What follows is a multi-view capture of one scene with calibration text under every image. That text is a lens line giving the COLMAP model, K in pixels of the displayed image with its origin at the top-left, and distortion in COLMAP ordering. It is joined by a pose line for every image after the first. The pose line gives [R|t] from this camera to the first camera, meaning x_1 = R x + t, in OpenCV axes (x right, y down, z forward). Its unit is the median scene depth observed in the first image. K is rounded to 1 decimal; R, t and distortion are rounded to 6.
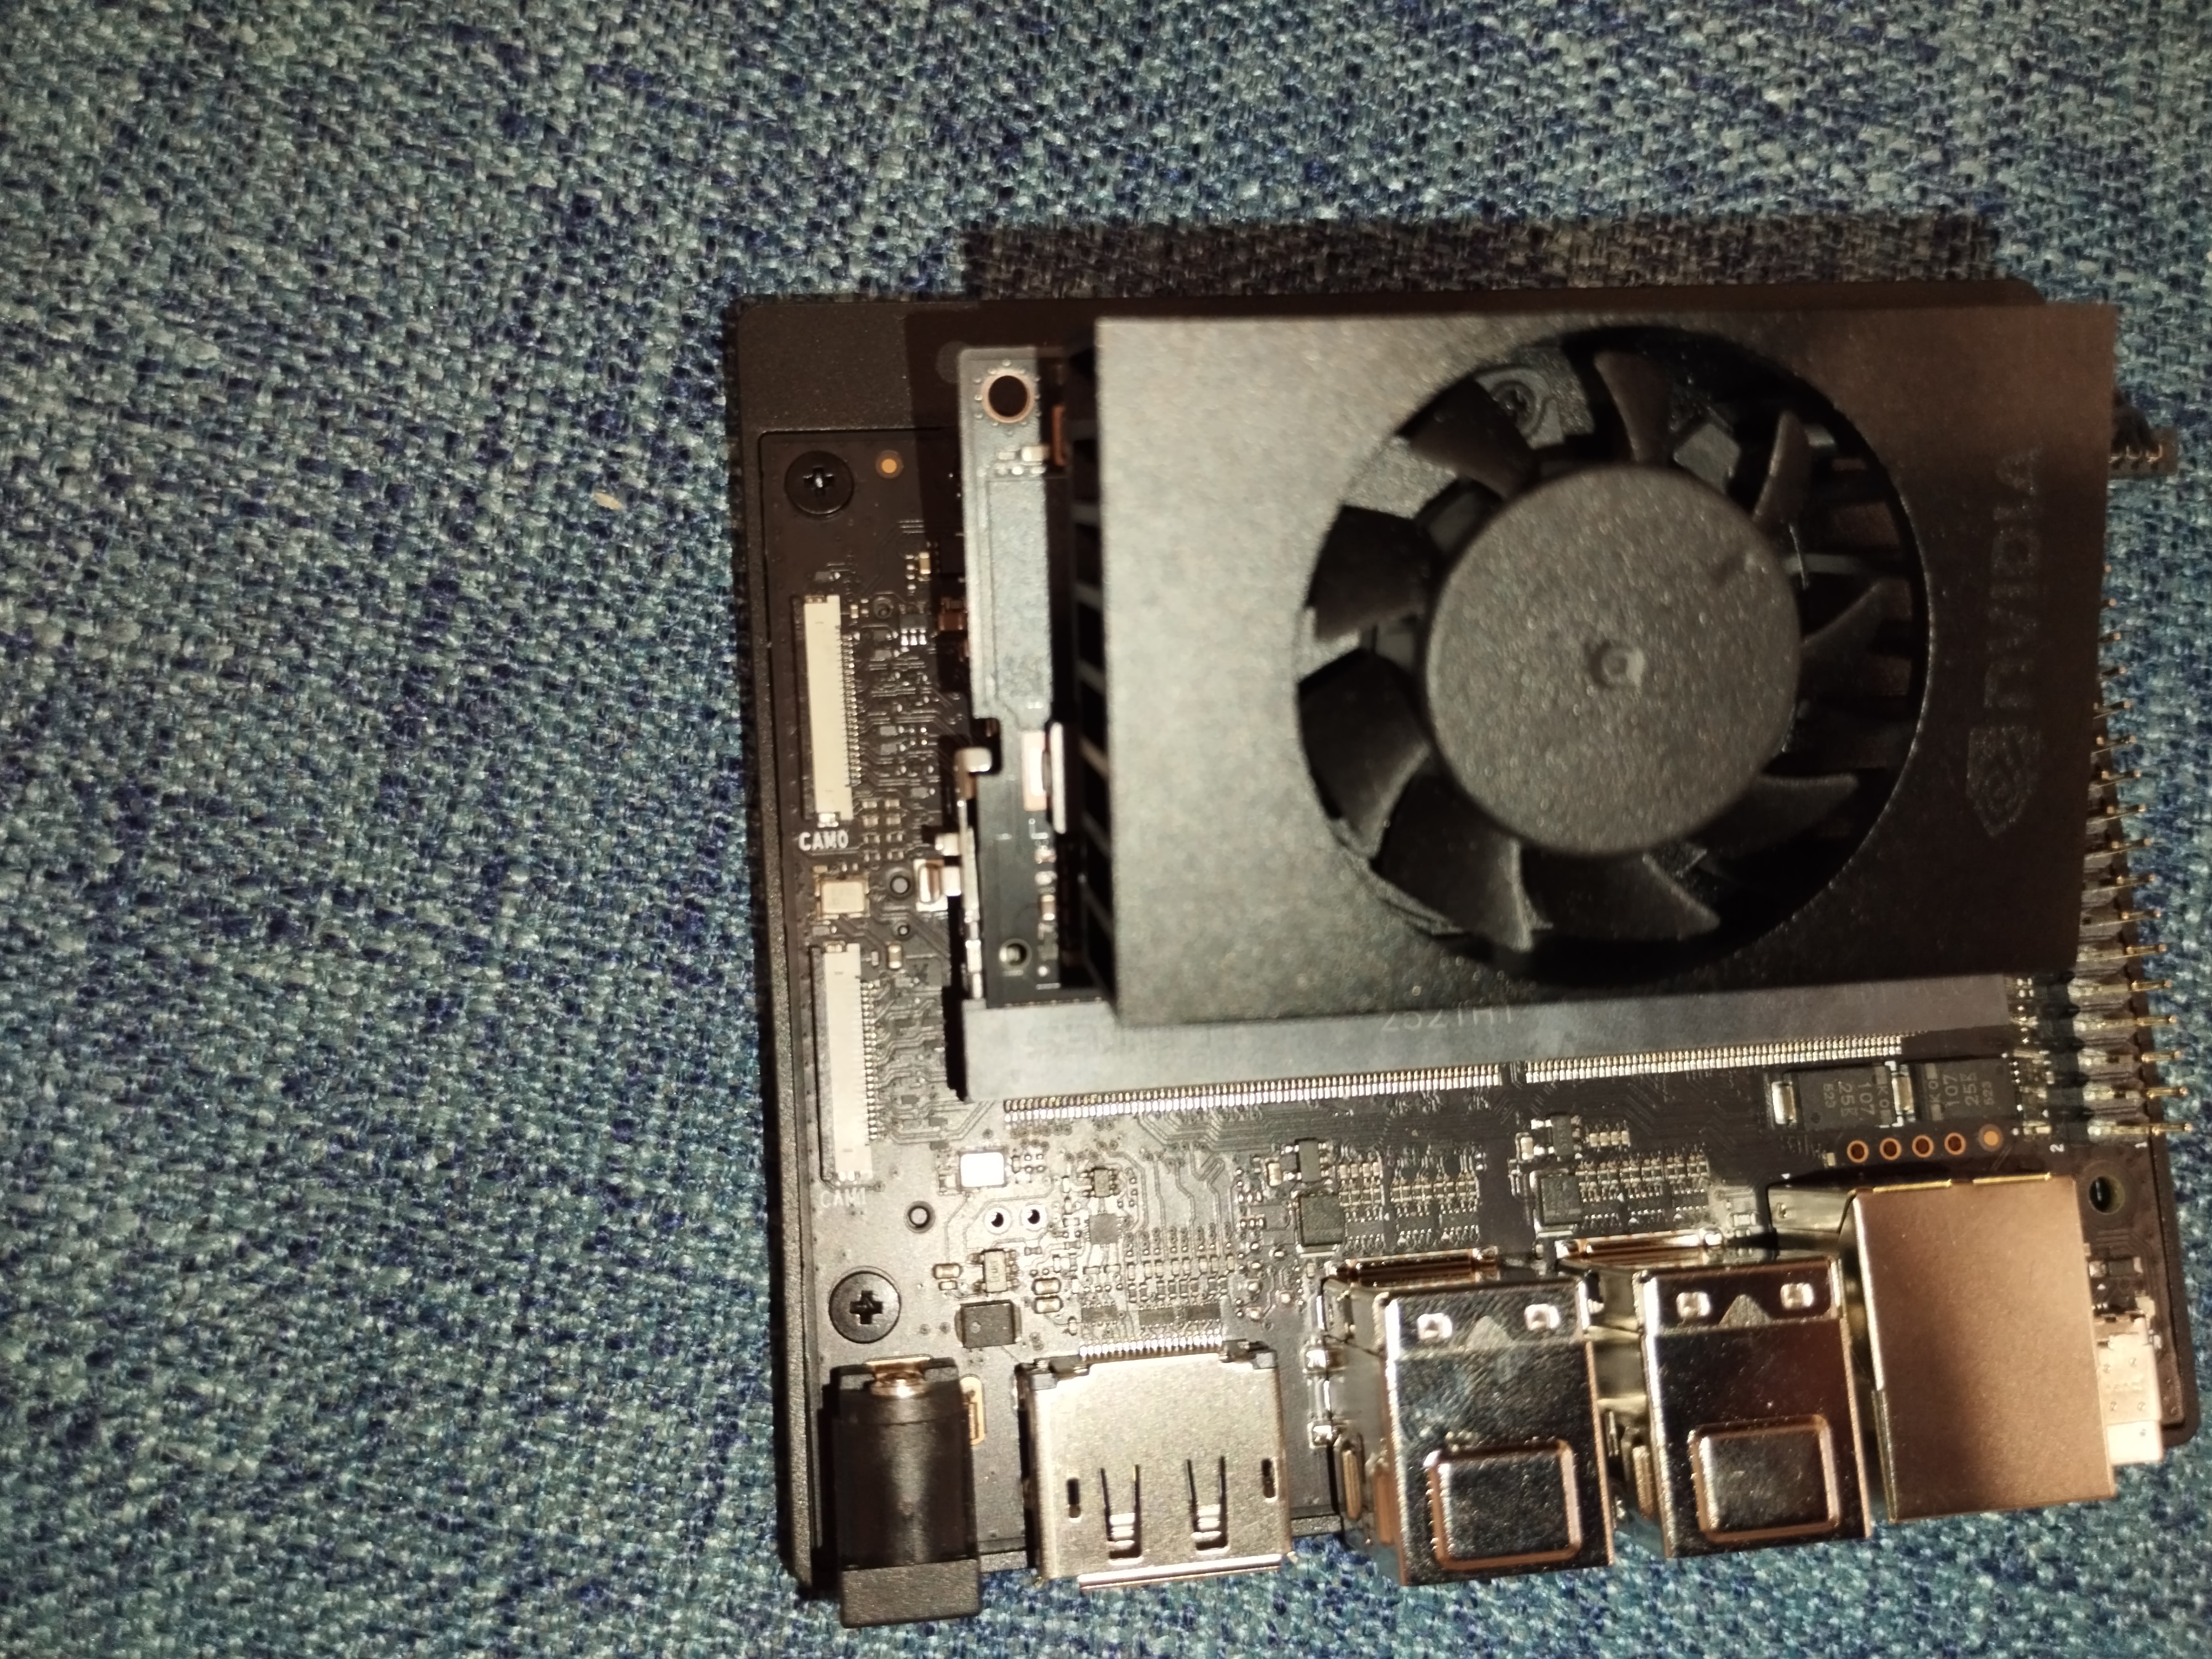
lens RADIAL K [[1693.4, 0, 1139.0], [0, 1693.4, 822.1], [0, 0, 1]] dist [0.036426, -0.066263]
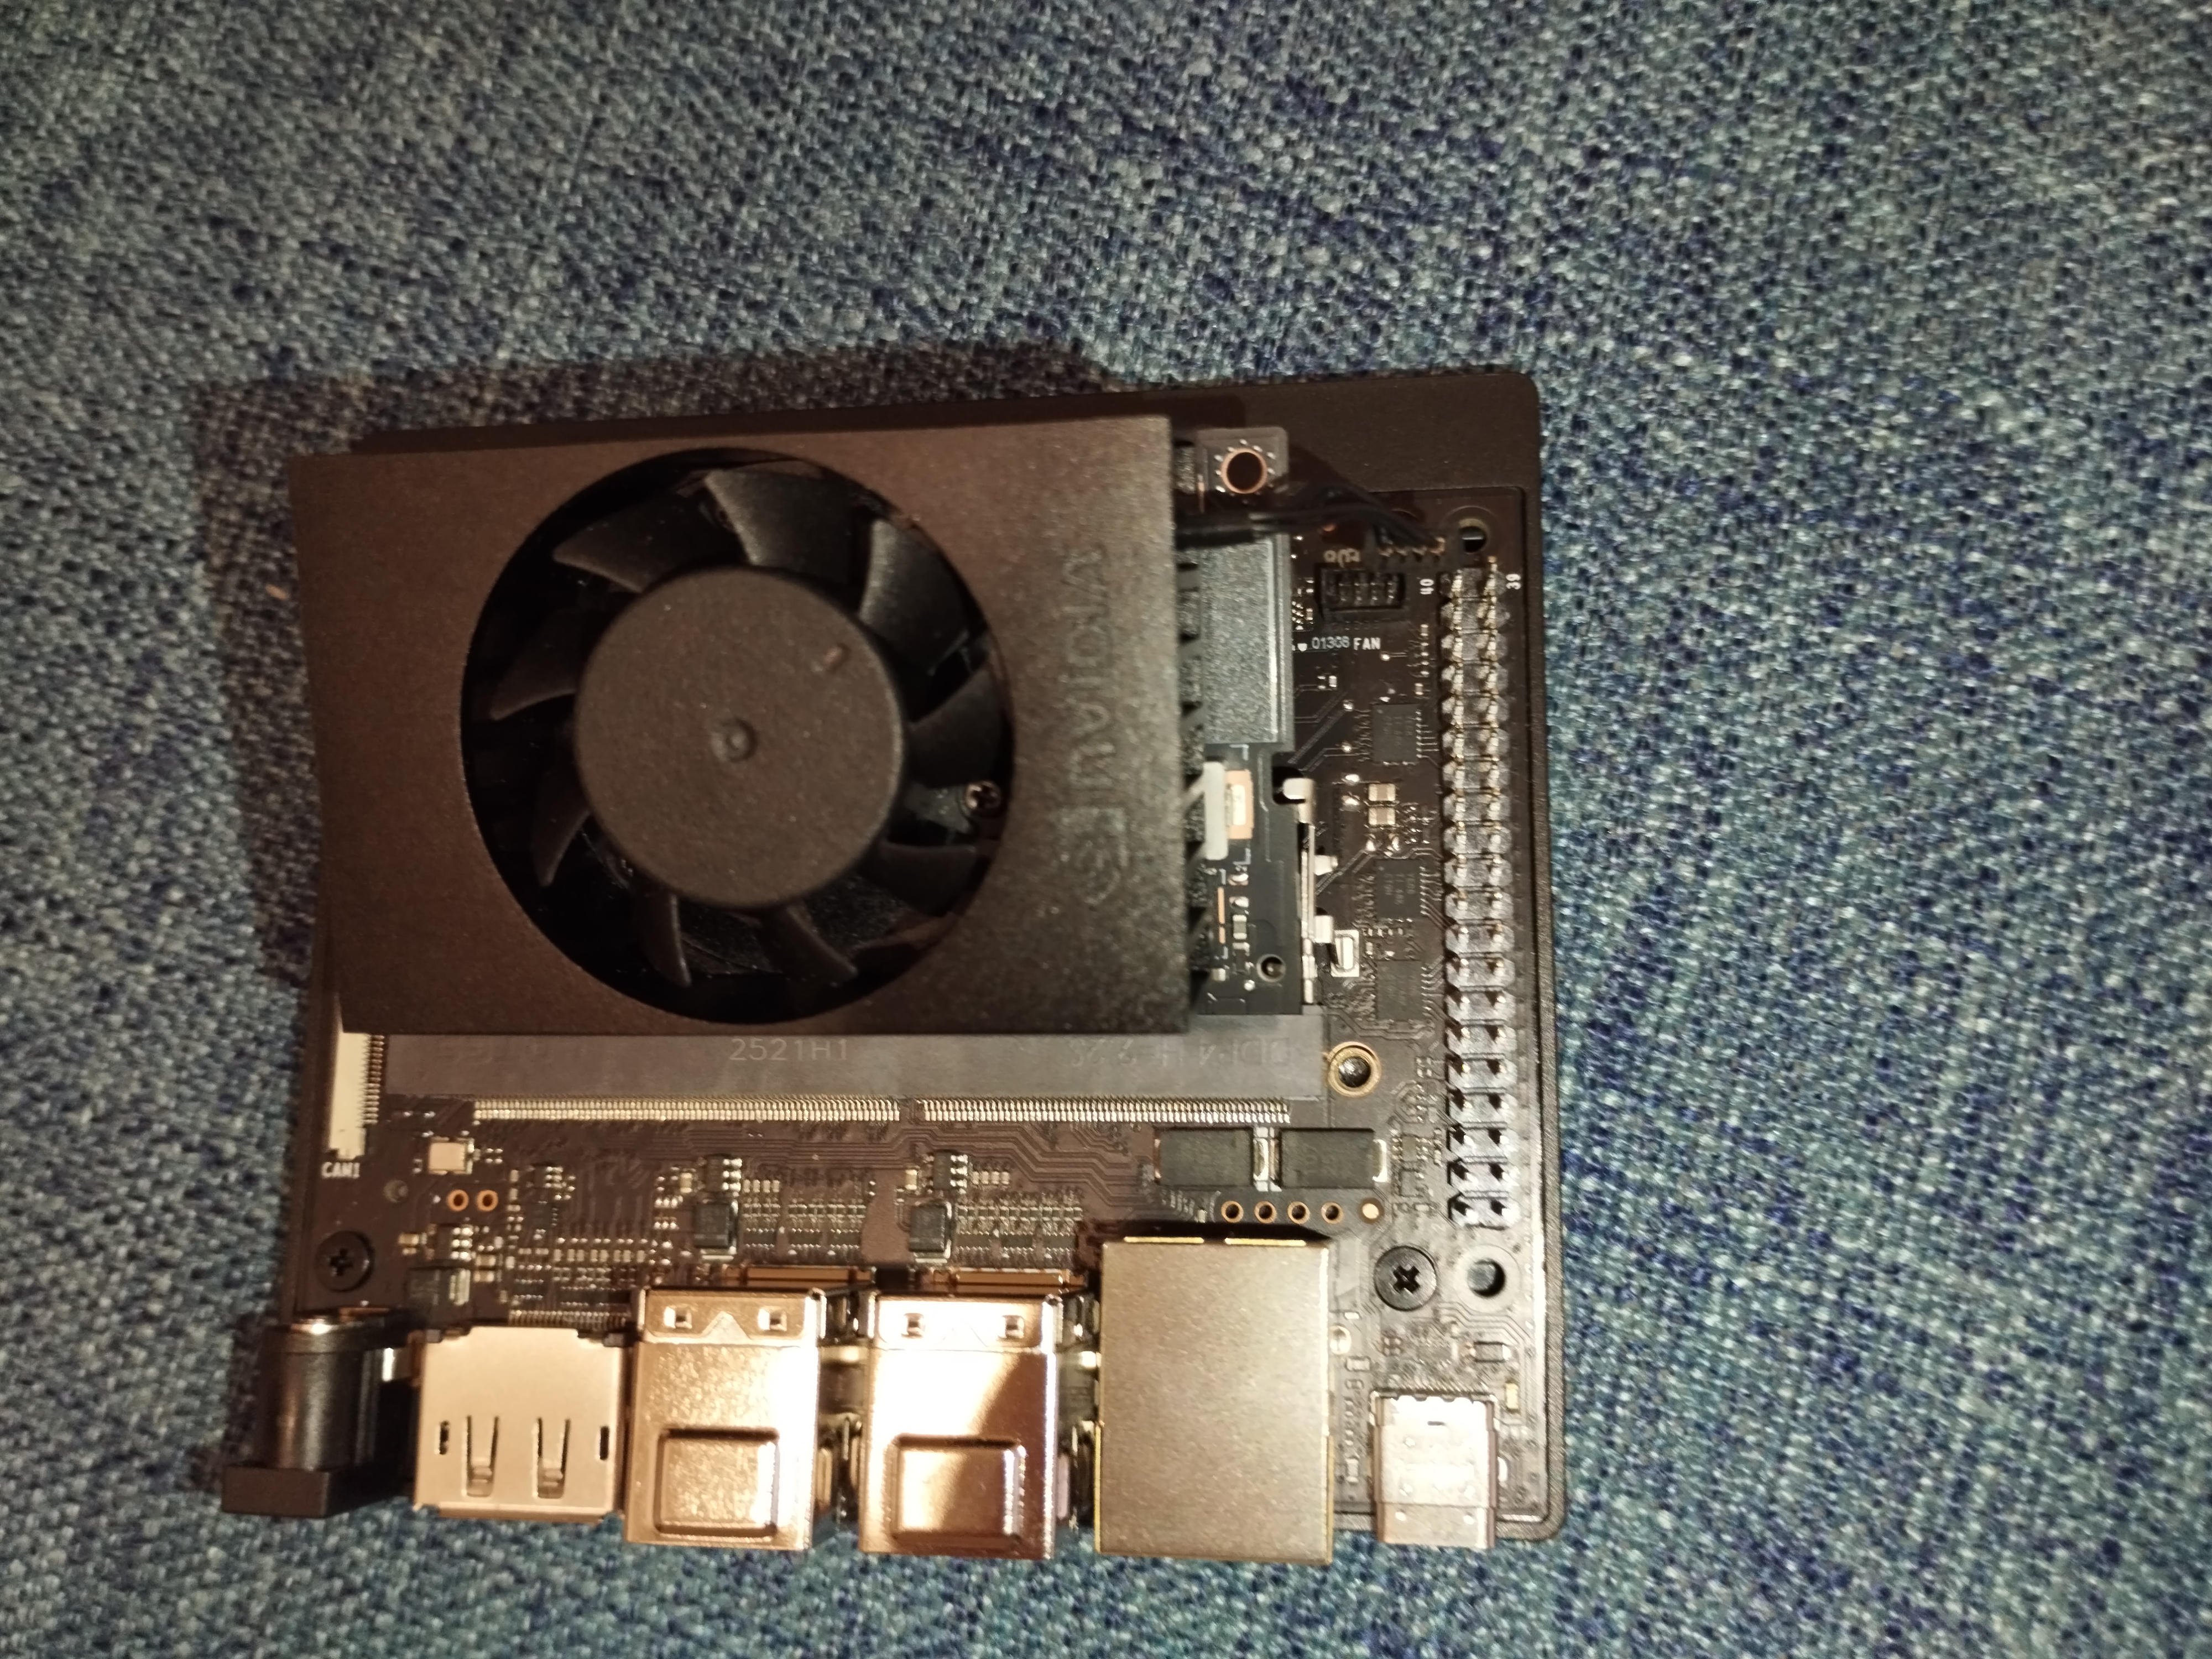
lens RADIAL K [[1693.4, 0, 1140.0], [0, 1693.4, 840.3], [0, 0, 1]] dist [0.036426, -0.066263]
pose [[0.967260, 0.034968, -0.251366, 0.599129], [-0.042160, 0.998839, -0.023284, -0.007117], [0.250260, 0.033120, 0.967612, -0.028645]]
